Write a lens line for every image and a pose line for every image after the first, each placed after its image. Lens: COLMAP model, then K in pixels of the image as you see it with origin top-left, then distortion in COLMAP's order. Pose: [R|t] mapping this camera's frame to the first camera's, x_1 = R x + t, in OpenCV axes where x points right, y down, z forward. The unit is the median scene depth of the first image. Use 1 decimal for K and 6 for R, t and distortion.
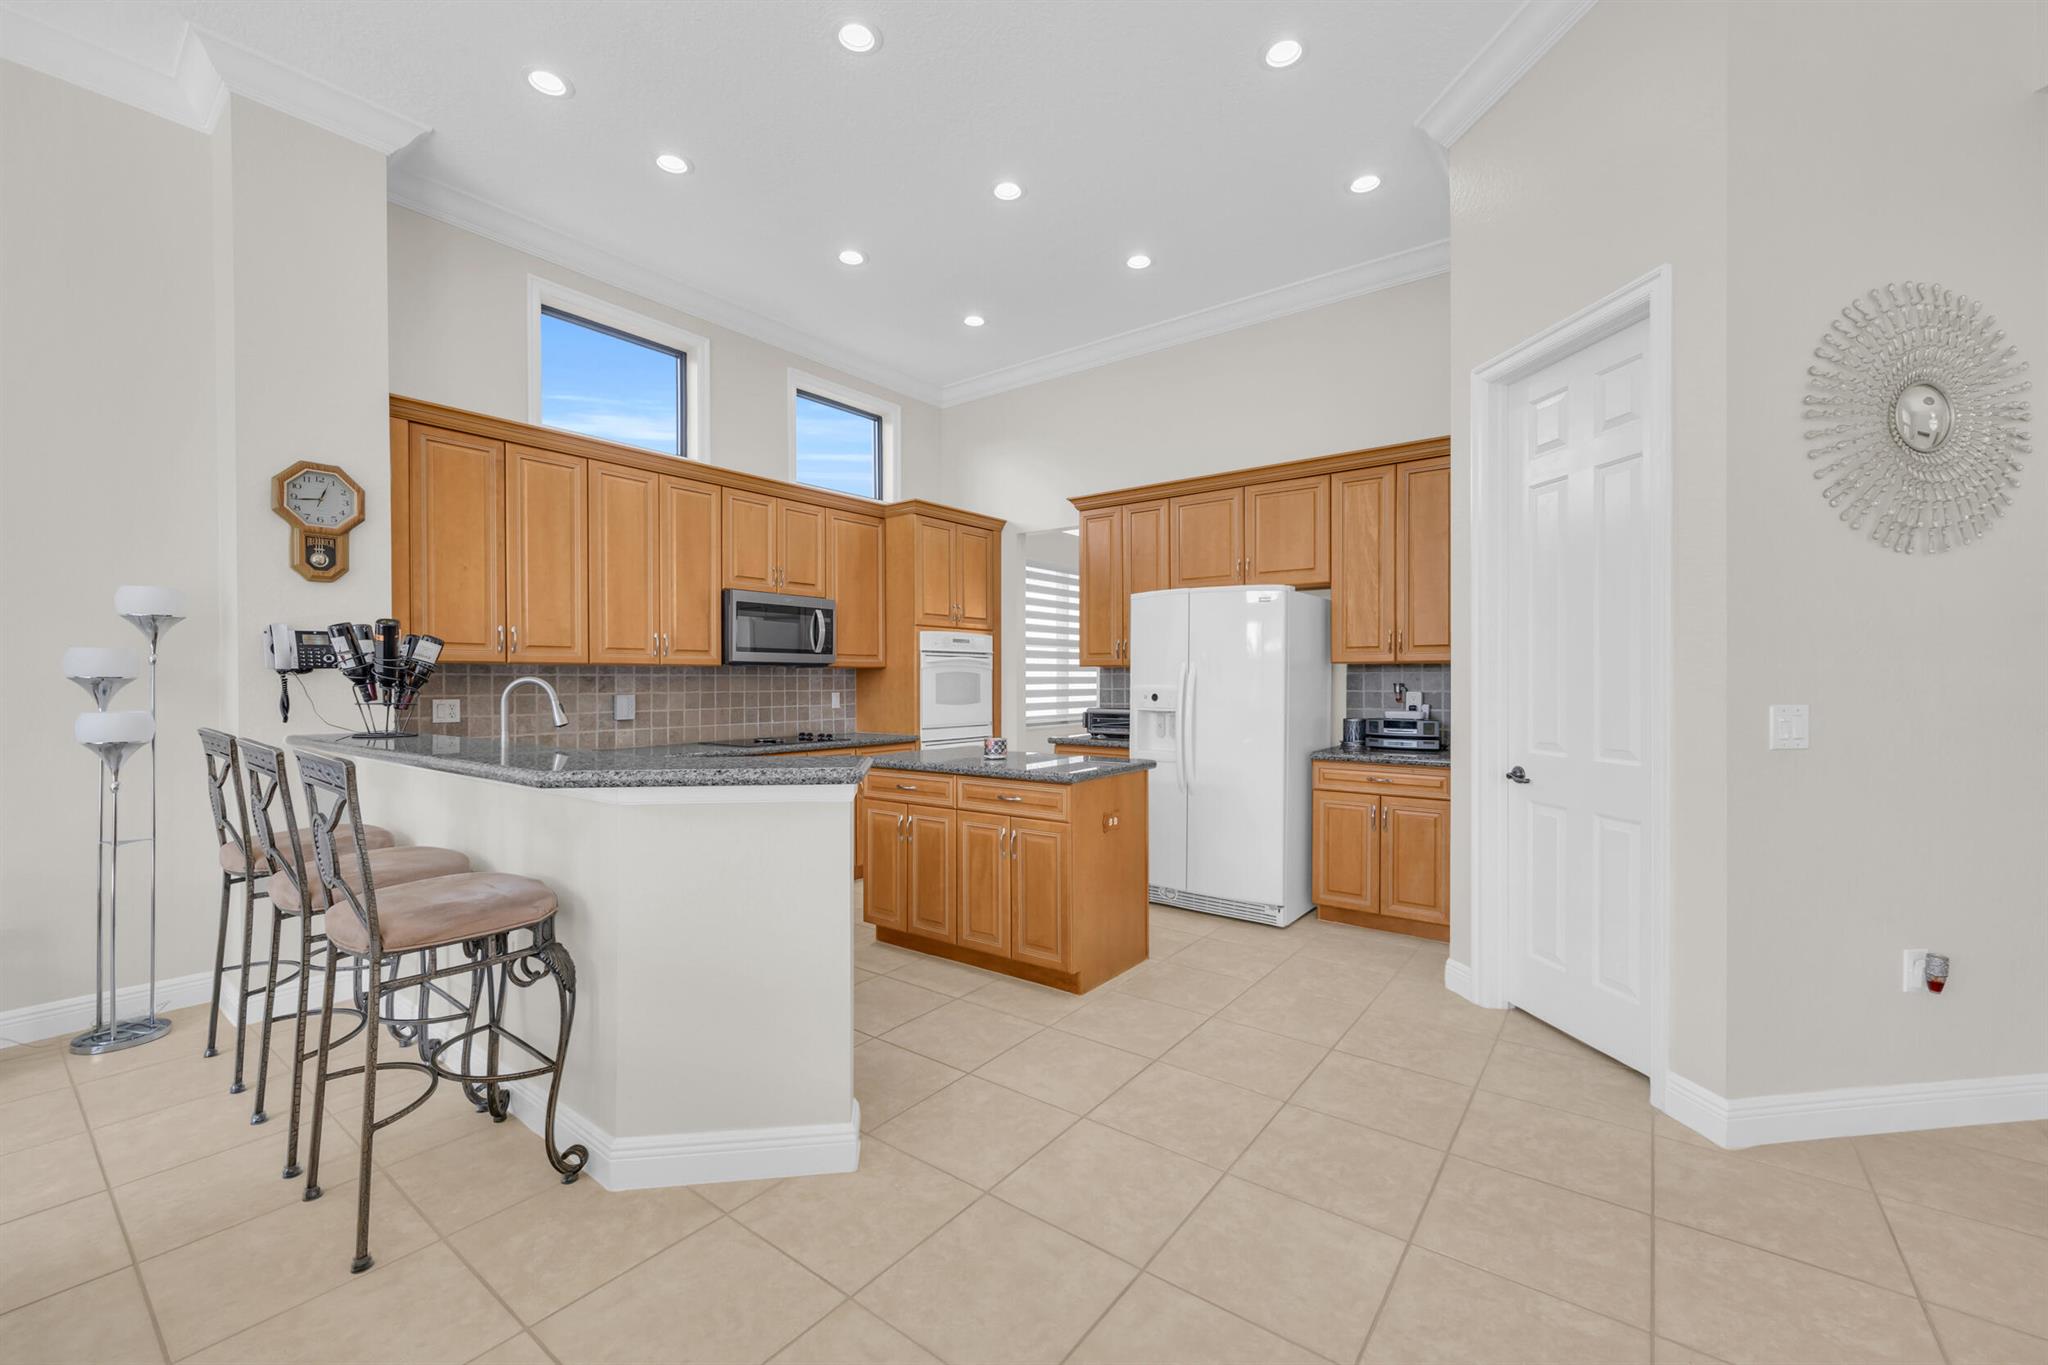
lens RADIAL K [[829.2, 0, 1036.6], [0, 829.2, 685.4], [0, 0, 1]] dist [-0.001551, -0.000102]
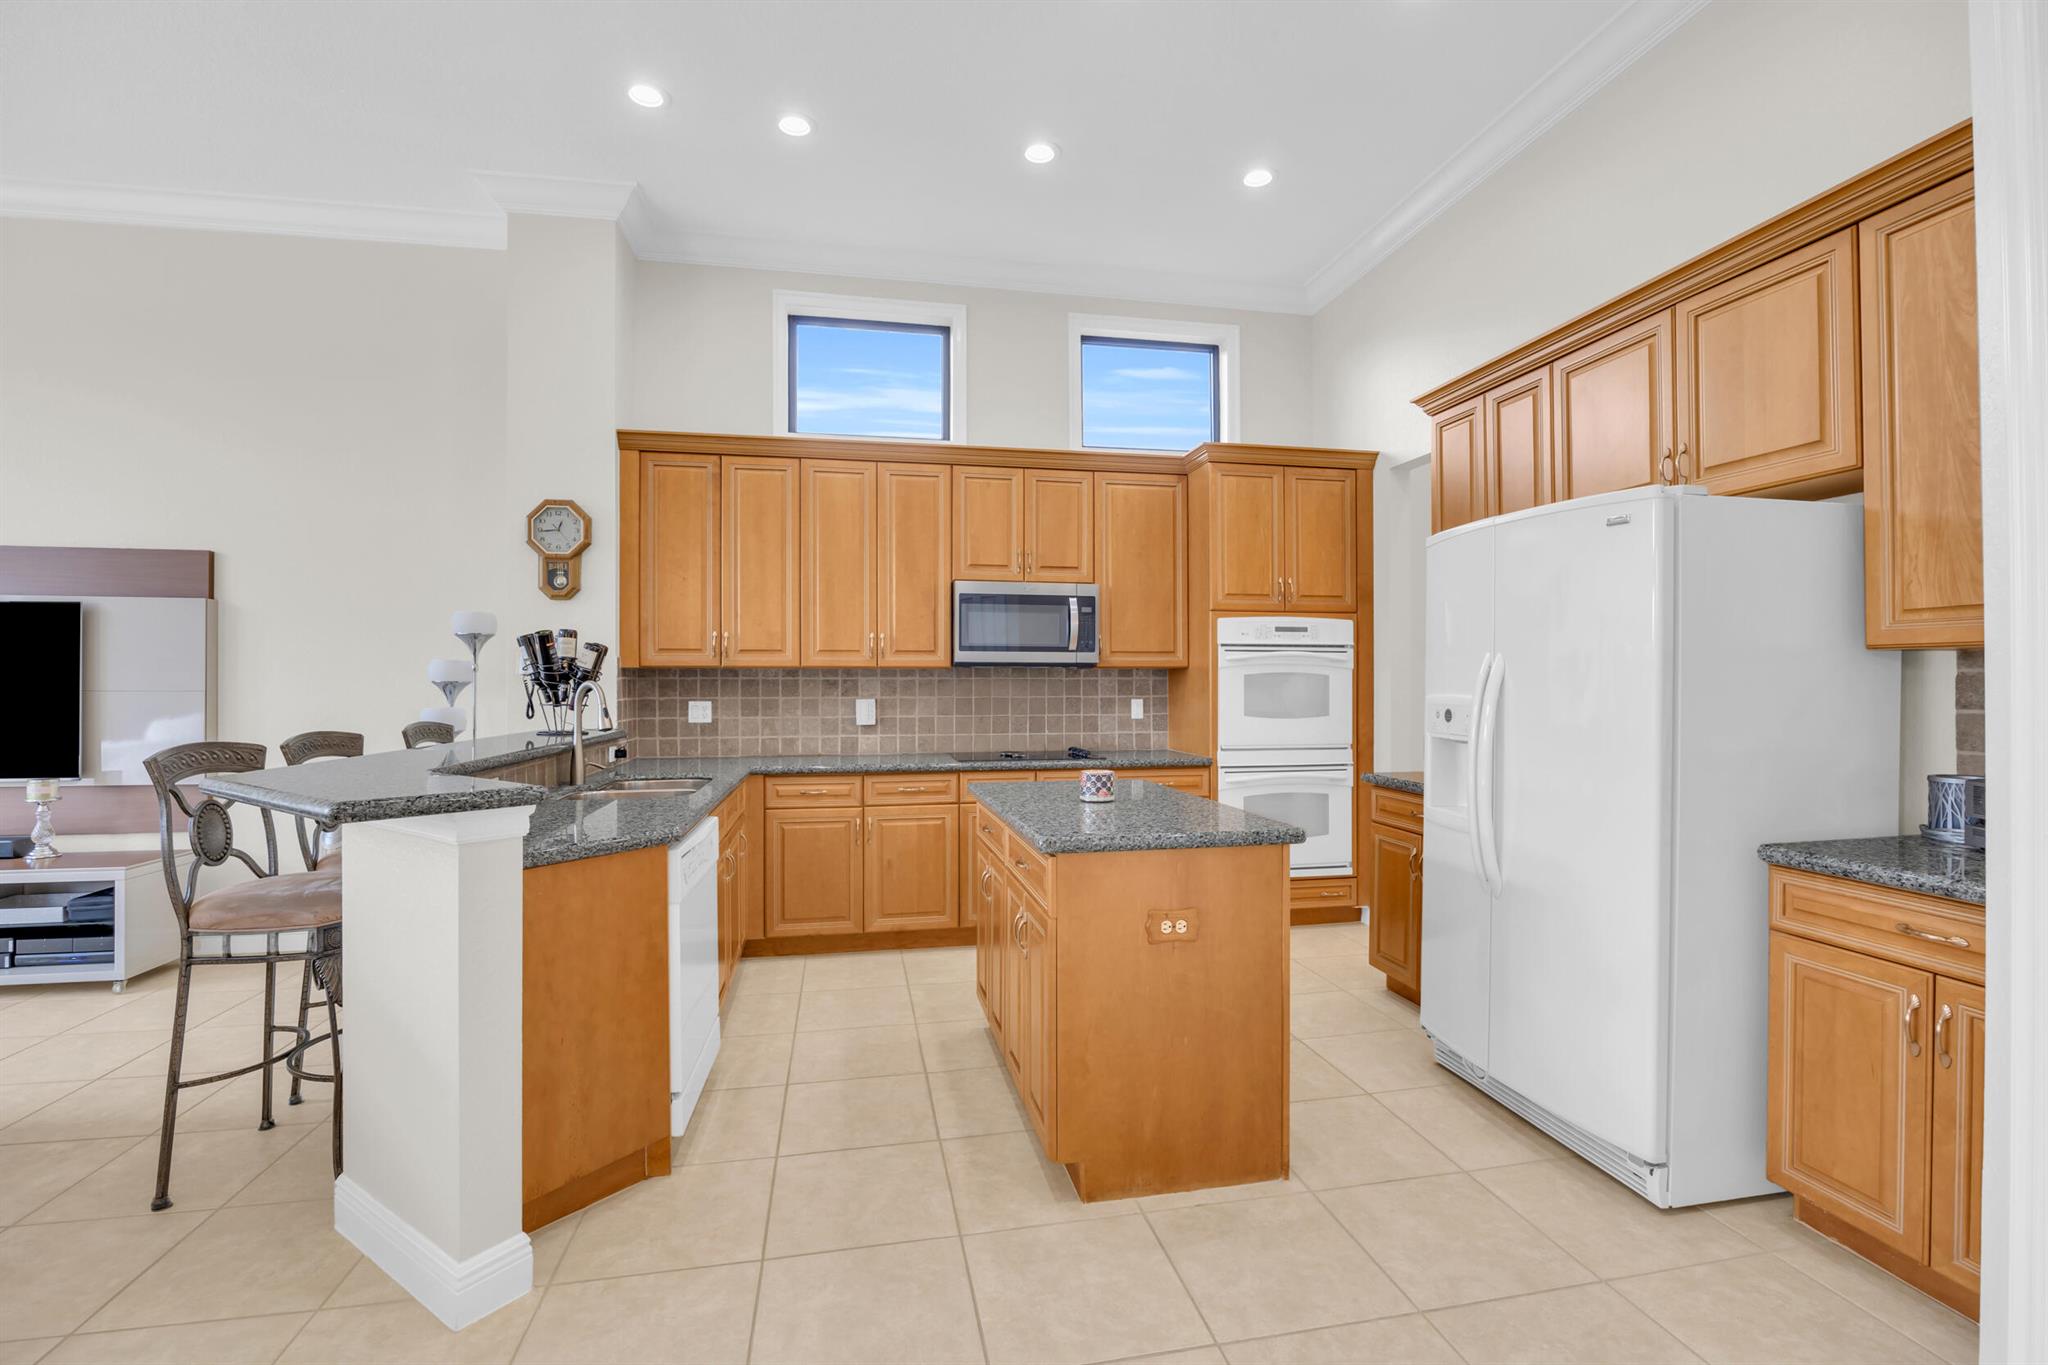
lens RADIAL K [[904.6, 0, 1024.0], [0, 904.6, 682.5], [0, 0, 1]] dist [-0.015933, 0.000100]
pose [[0.744097, 0.000738, -0.668071, 0.337247], [-0.004911, 0.999978, -0.004365, -0.004122], [0.668053, 0.006529, 0.744085, 0.345933]]
